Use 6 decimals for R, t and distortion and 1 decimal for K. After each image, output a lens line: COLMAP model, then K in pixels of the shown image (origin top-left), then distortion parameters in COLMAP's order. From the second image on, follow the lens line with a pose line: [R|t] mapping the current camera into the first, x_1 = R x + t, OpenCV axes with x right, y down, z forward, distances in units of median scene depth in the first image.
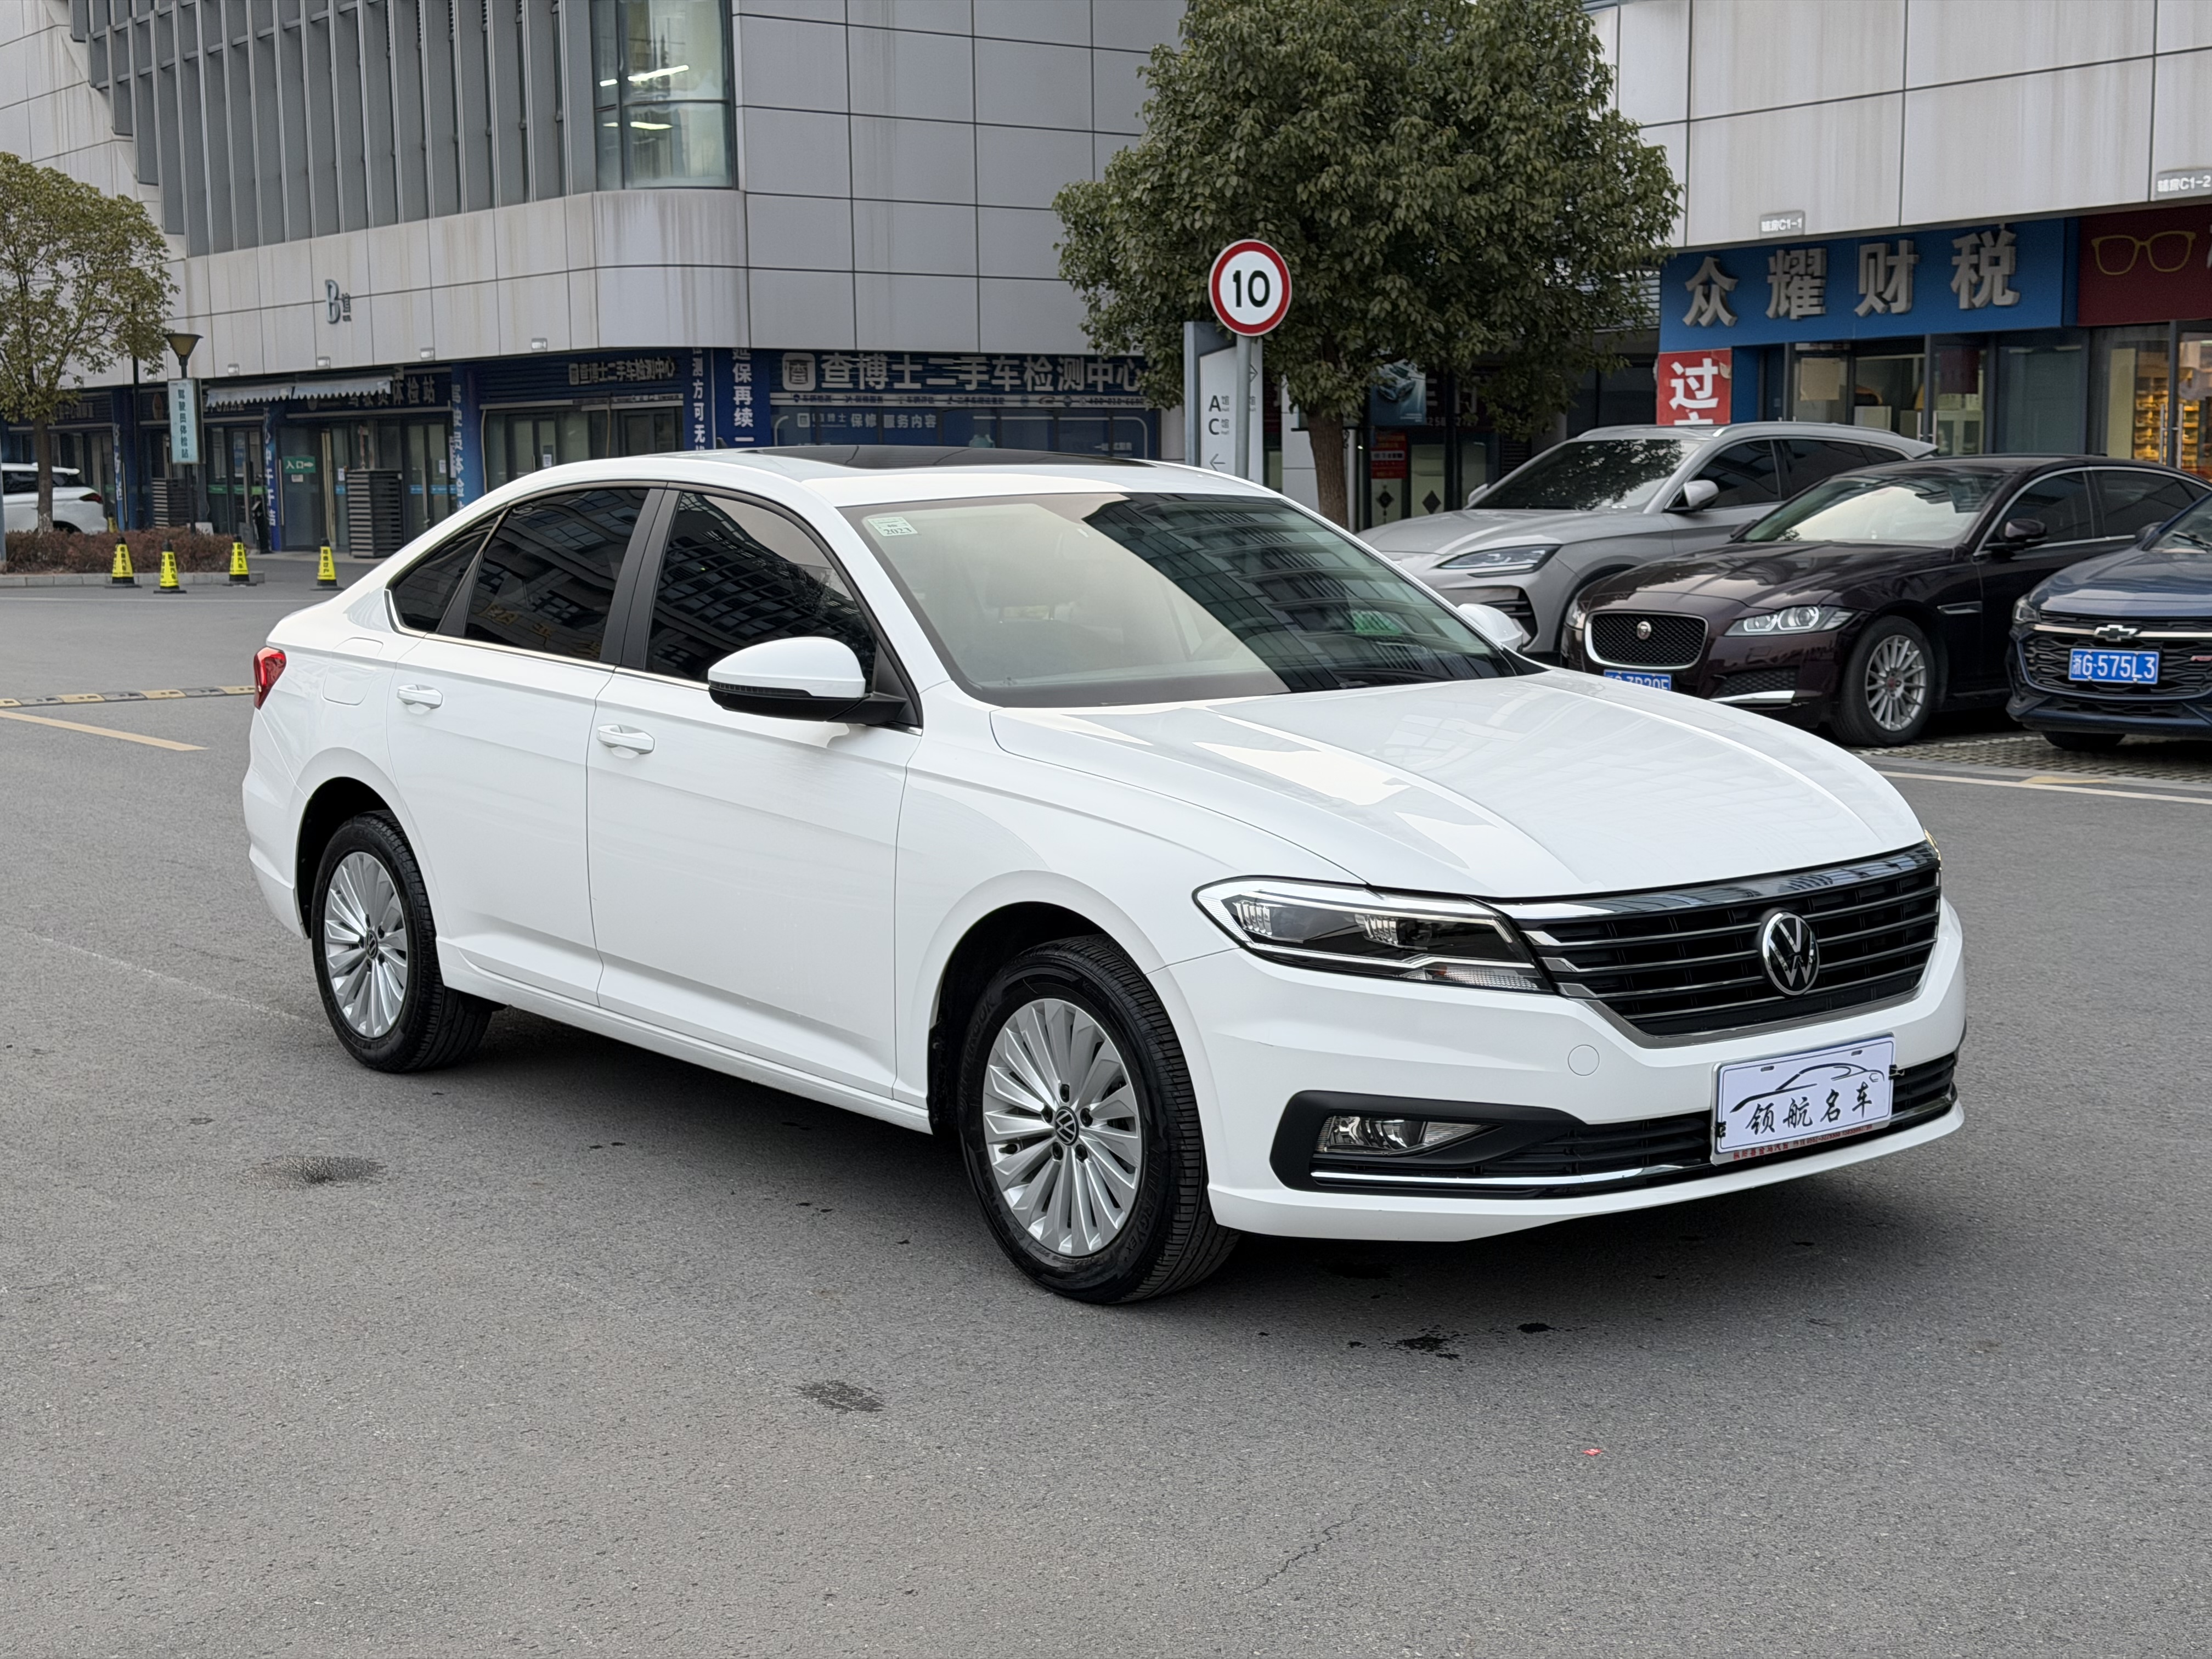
lens RADIAL K [[3053.3, 0, 1117.7], [0, 3053.3, 899.3], [0, 0, 1]] dist [0.211847, -0.498990]
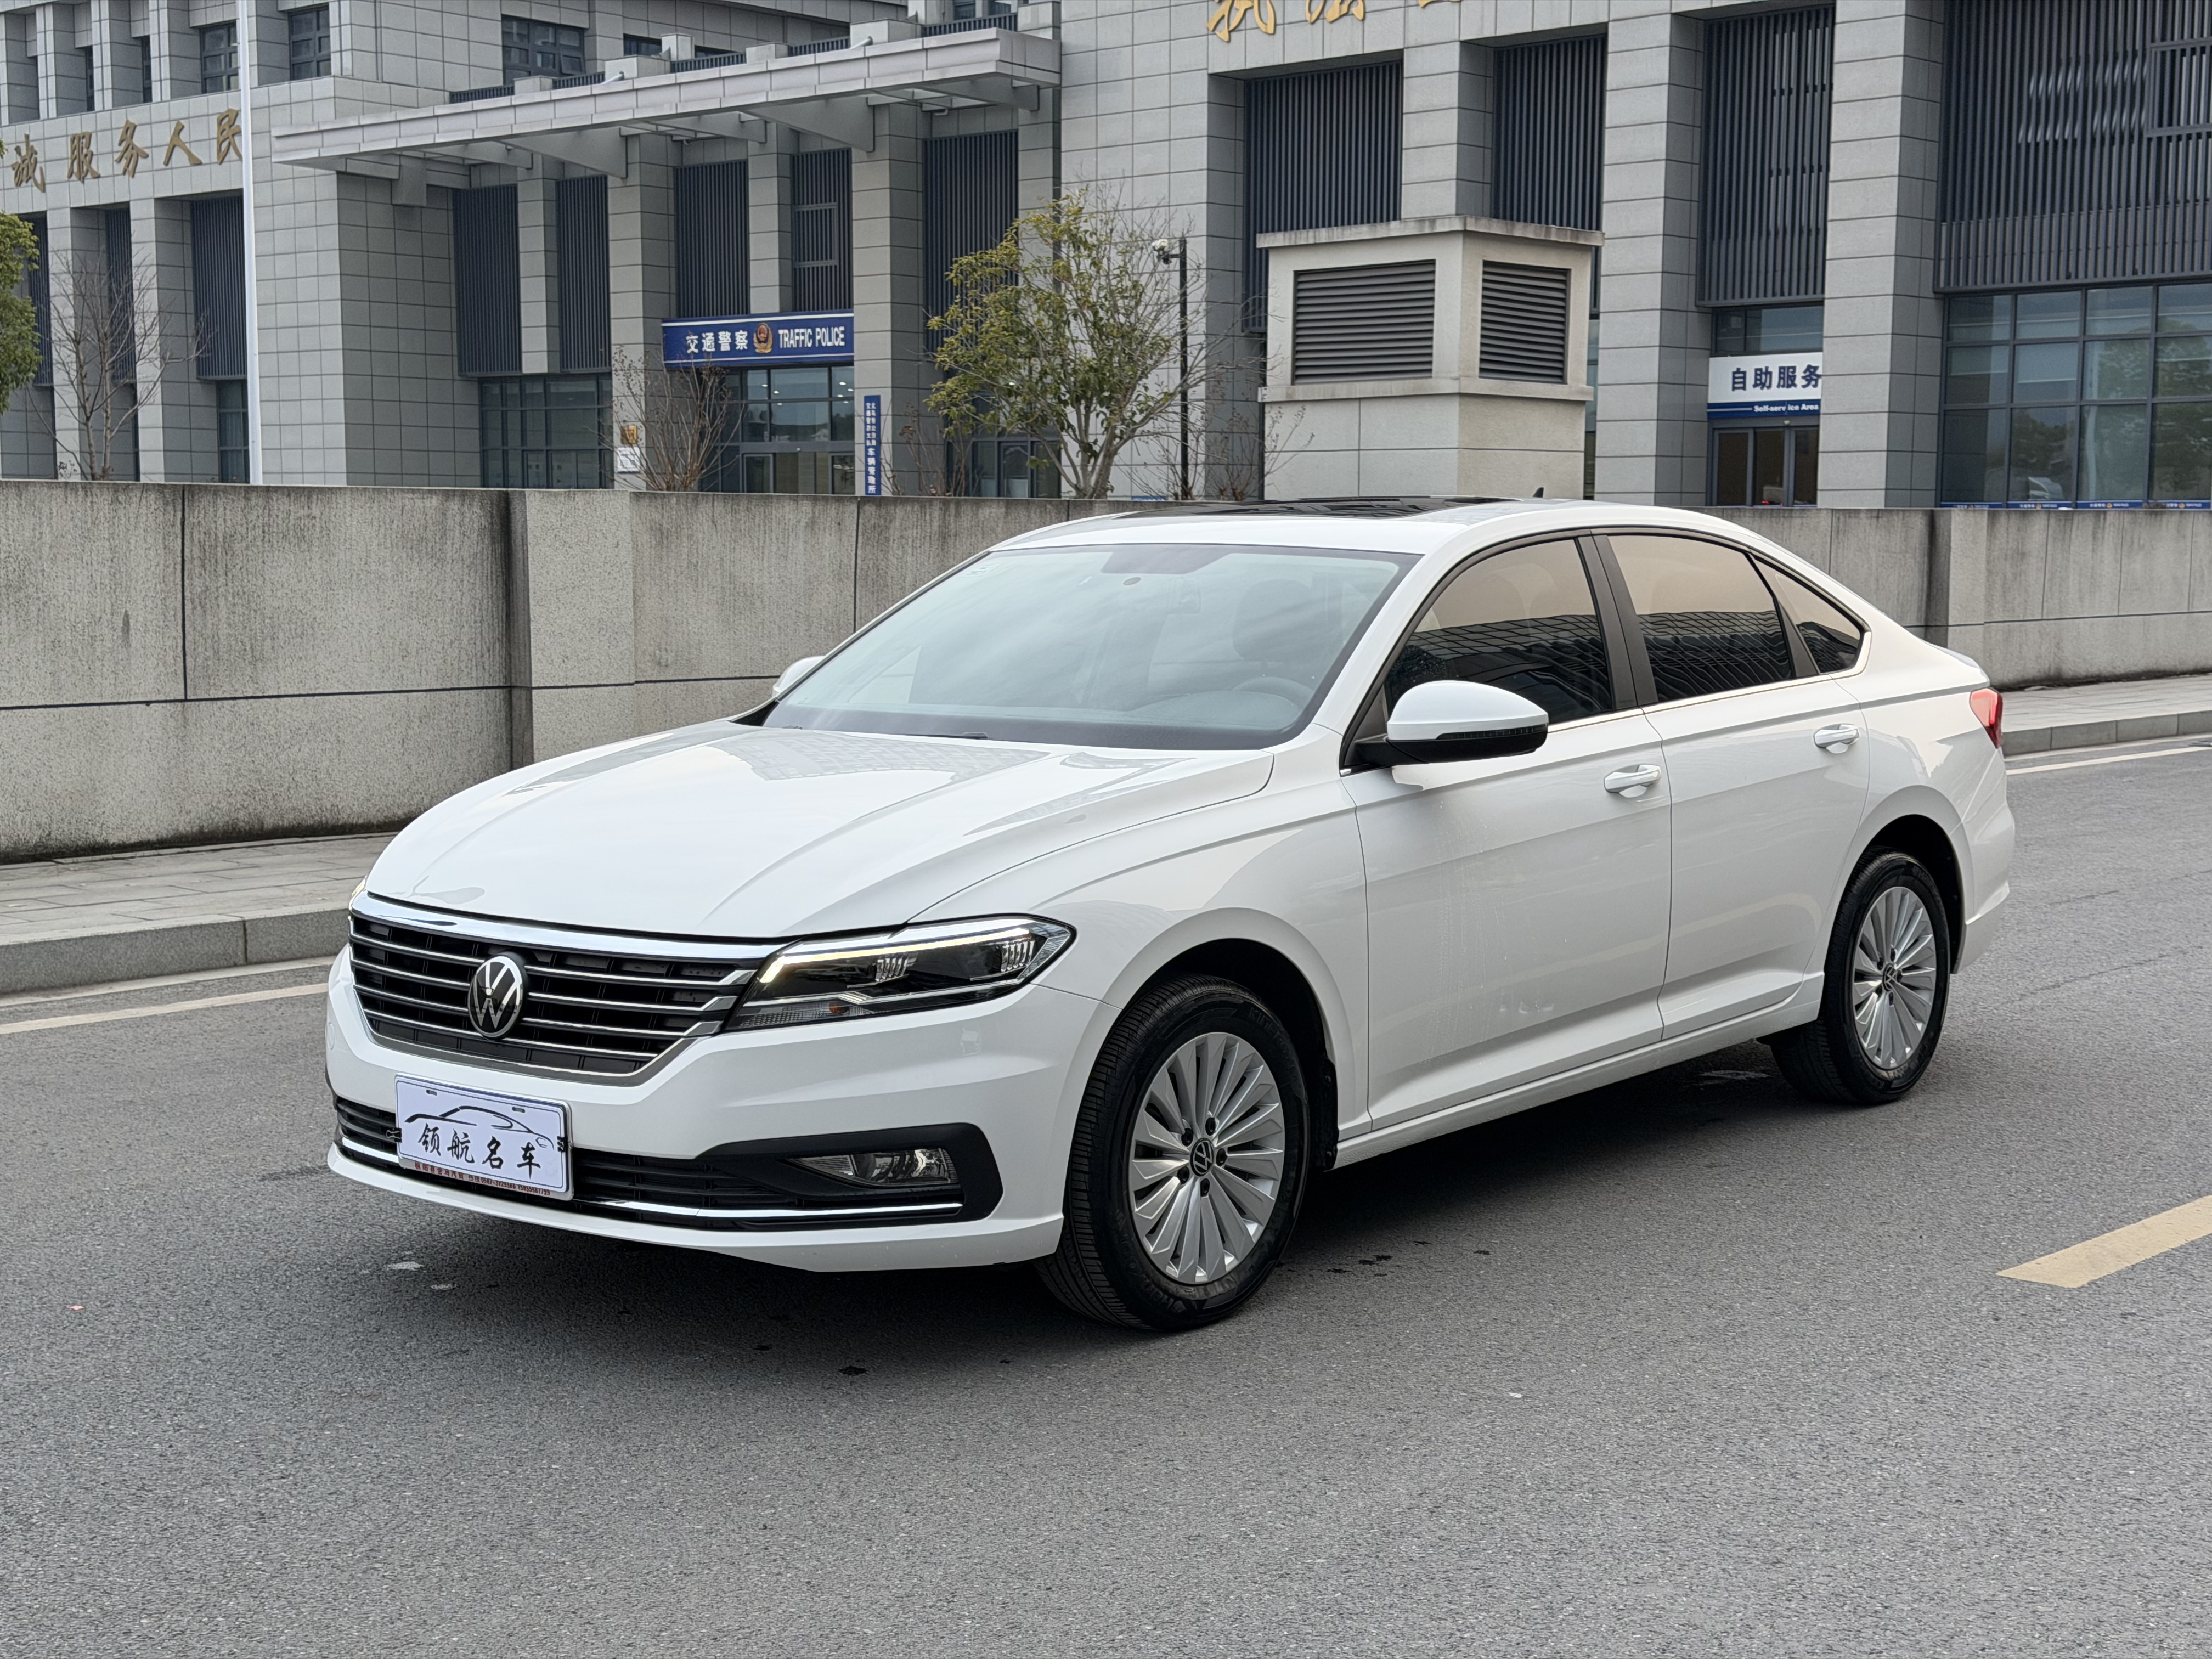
lens RADIAL K [[3053.3, 0, 1117.7], [0, 3053.3, 899.3], [0, 0, 1]] dist [0.211847, -0.498990]
pose [[0.193399, 0.129170, -0.972580, 1.247100], [-0.137948, 0.985028, 0.103392, -0.148512], [0.971374, 0.114169, 0.208322, 0.978798]]
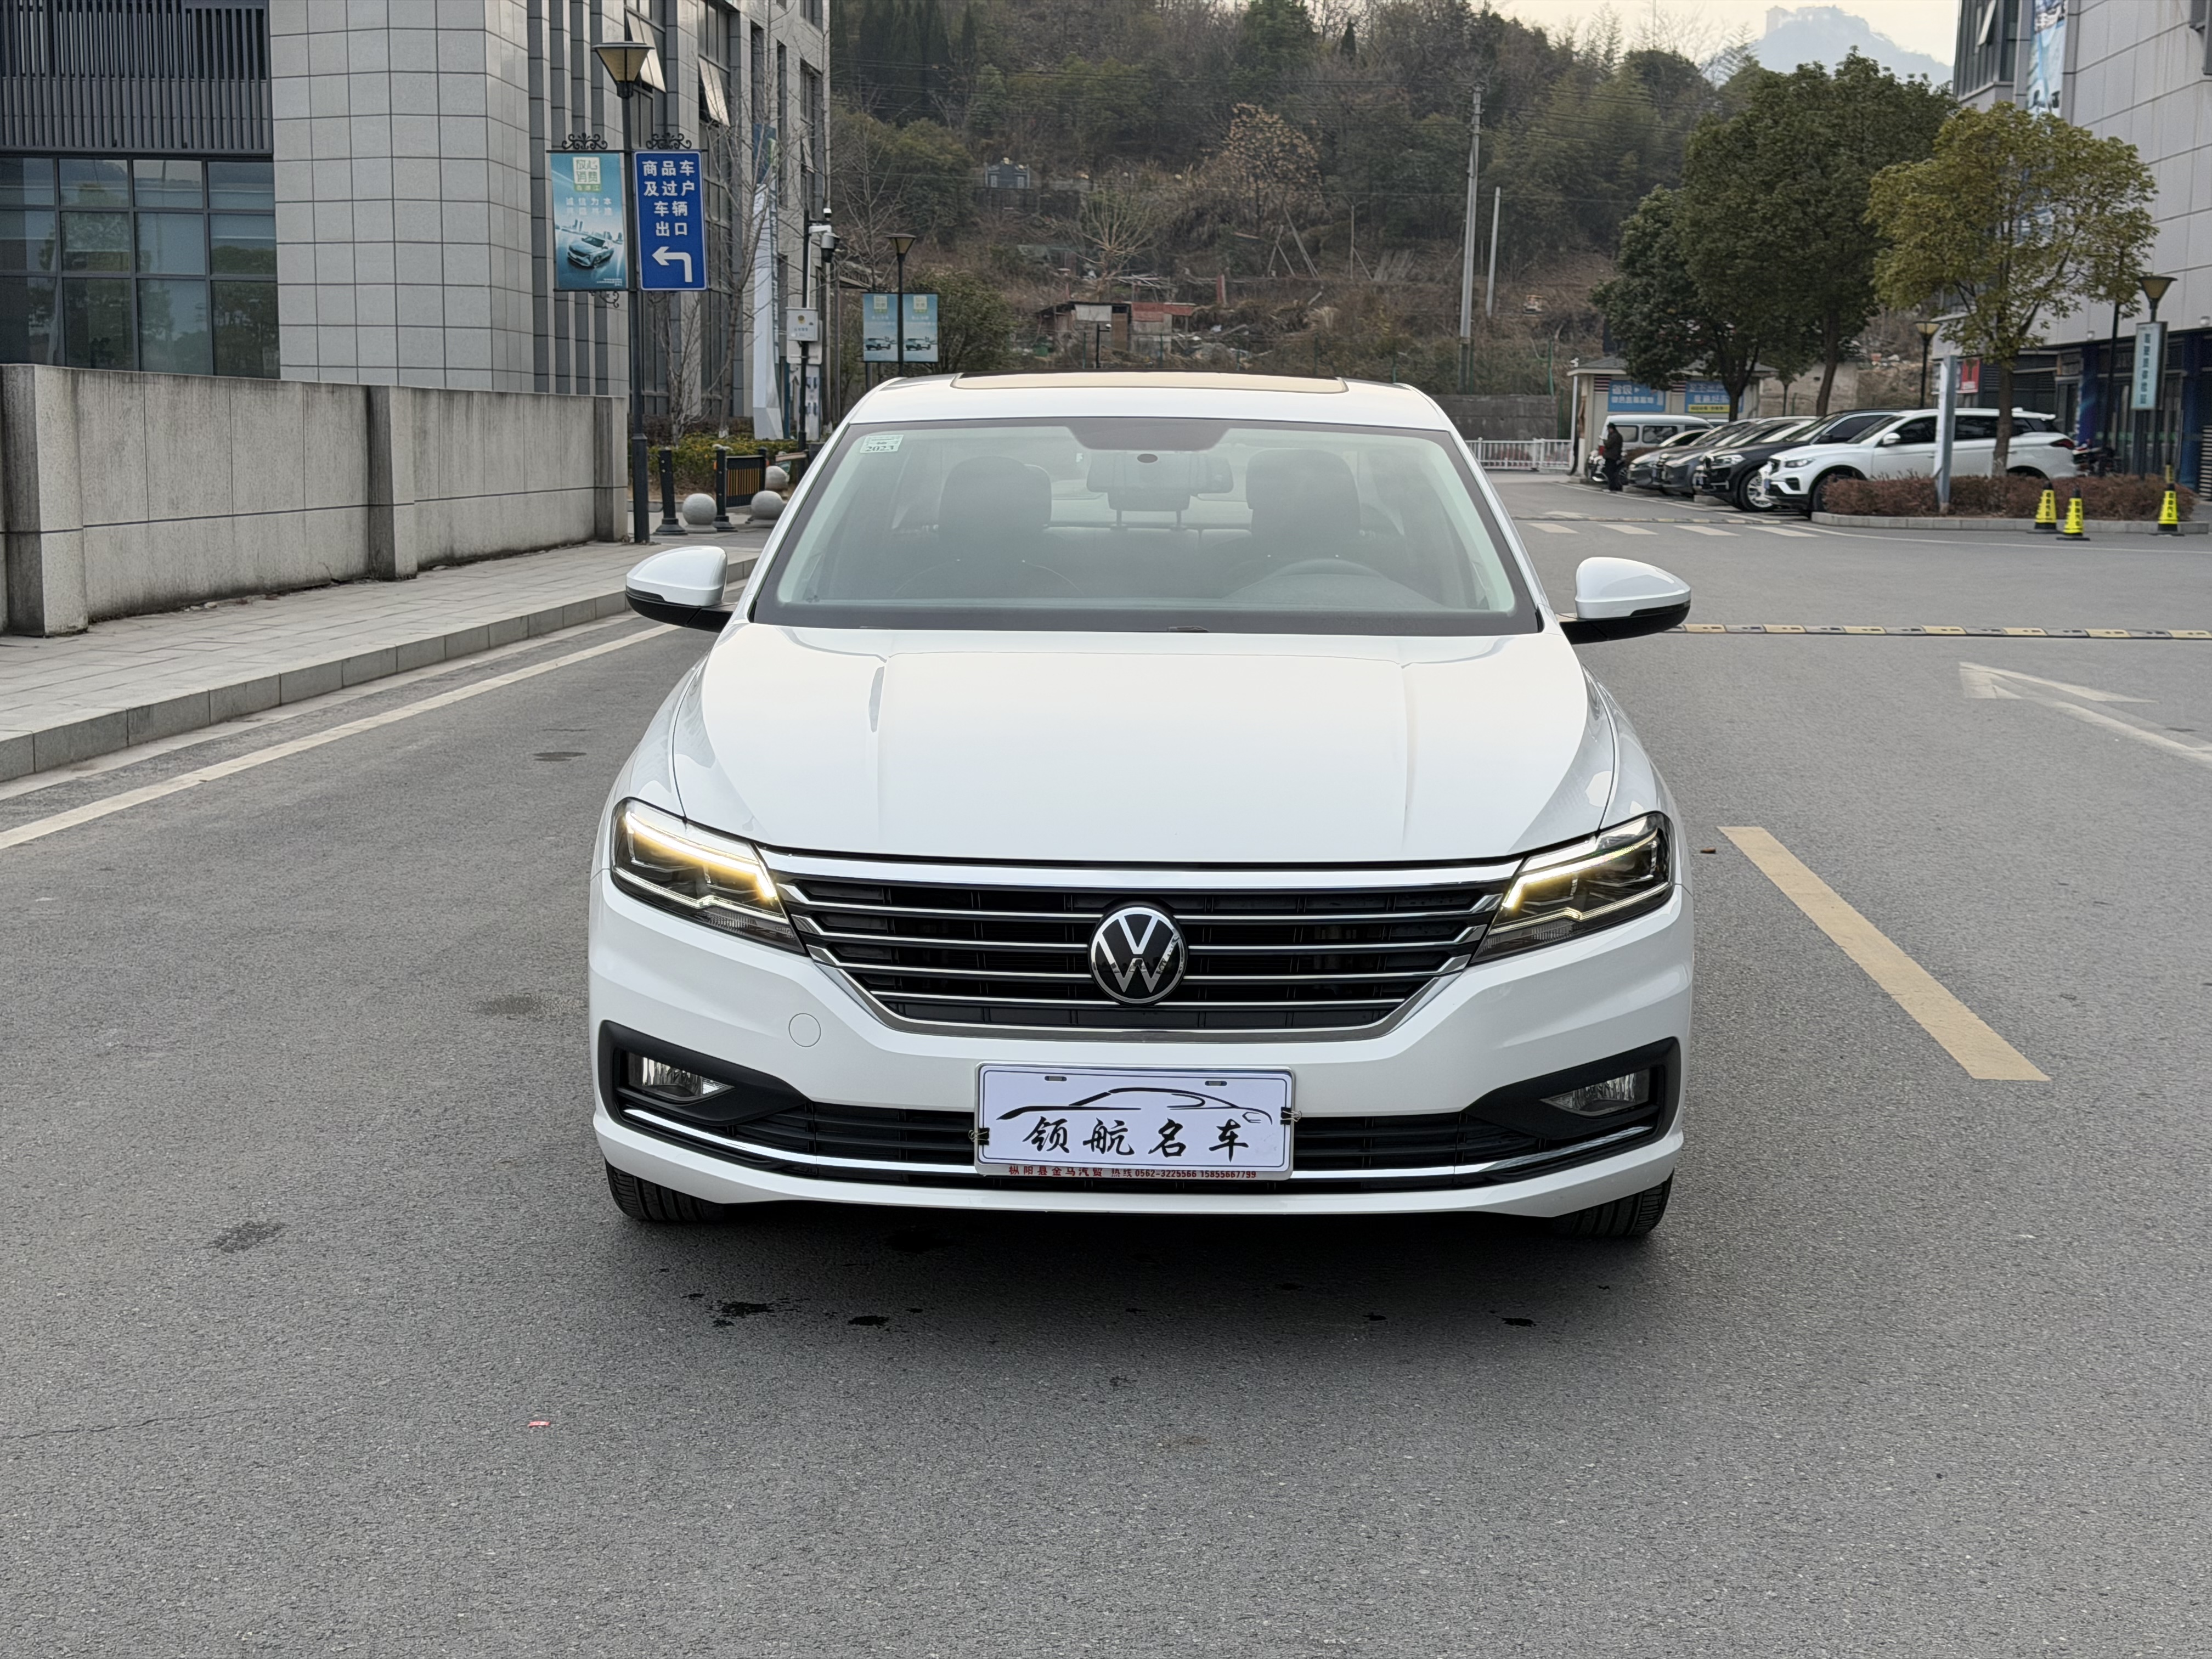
lens RADIAL K [[3053.3, 0, 1117.7], [0, 3053.3, 899.3], [0, 0, 1]] dist [0.211847, -0.498990]
pose [[0.761558, 0.120639, -0.636770, 0.755123], [-0.110685, 0.992298, 0.055620, -0.044985], [0.638575, 0.028123, 0.769045, 0.333564]]
